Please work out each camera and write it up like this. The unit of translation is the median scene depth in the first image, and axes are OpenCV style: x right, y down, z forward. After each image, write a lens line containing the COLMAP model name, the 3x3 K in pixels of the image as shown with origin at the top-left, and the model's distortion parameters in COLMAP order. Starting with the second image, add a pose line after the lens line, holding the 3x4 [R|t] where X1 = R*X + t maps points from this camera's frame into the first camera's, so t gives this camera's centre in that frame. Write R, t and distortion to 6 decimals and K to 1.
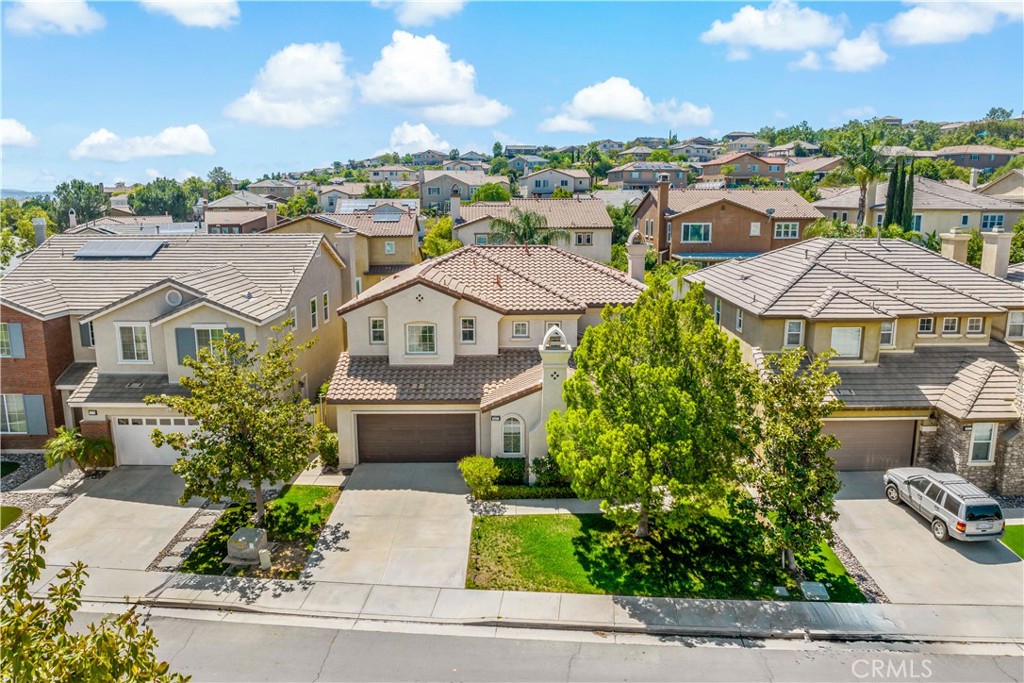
lens RADIAL K [[708.0, 0, 512.0], [0, 708.0, 341.5], [0, 0, 1]] dist [0.058184, 0.001418]
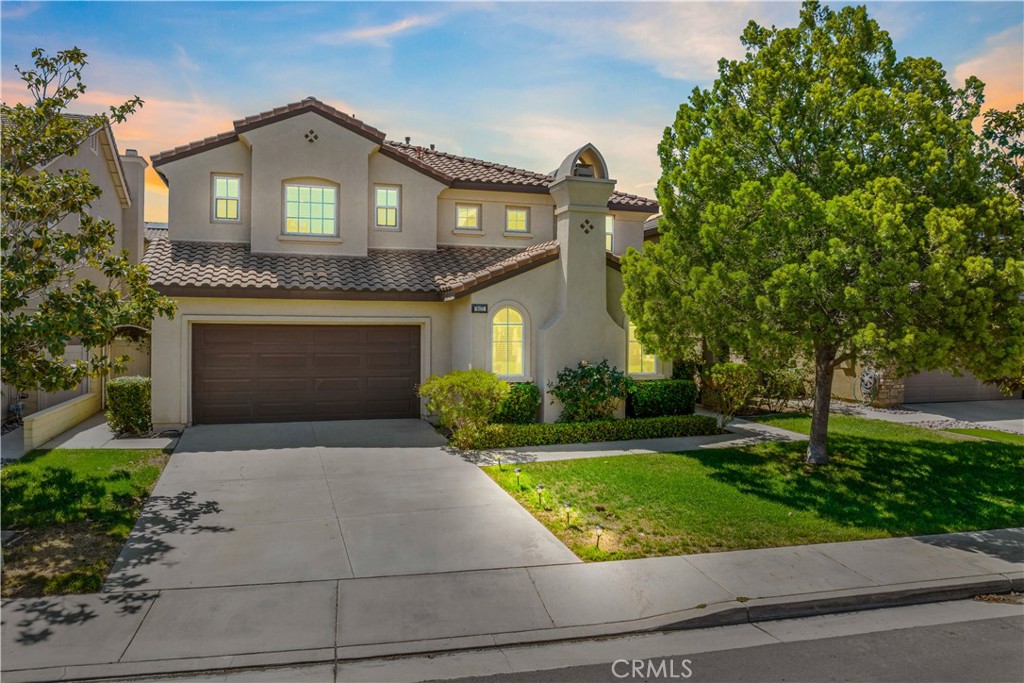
lens RADIAL K [[712.3, 0, 515.6], [0, 712.3, 322.7], [0, 0, 1]] dist [-0.049615, 0.018925]
pose [[0.943759, 0.009596, 0.330495, -0.203981], [0.053025, 0.982248, -0.179936, 0.250705], [-0.326355, 0.187340, 0.926497, 0.554529]]
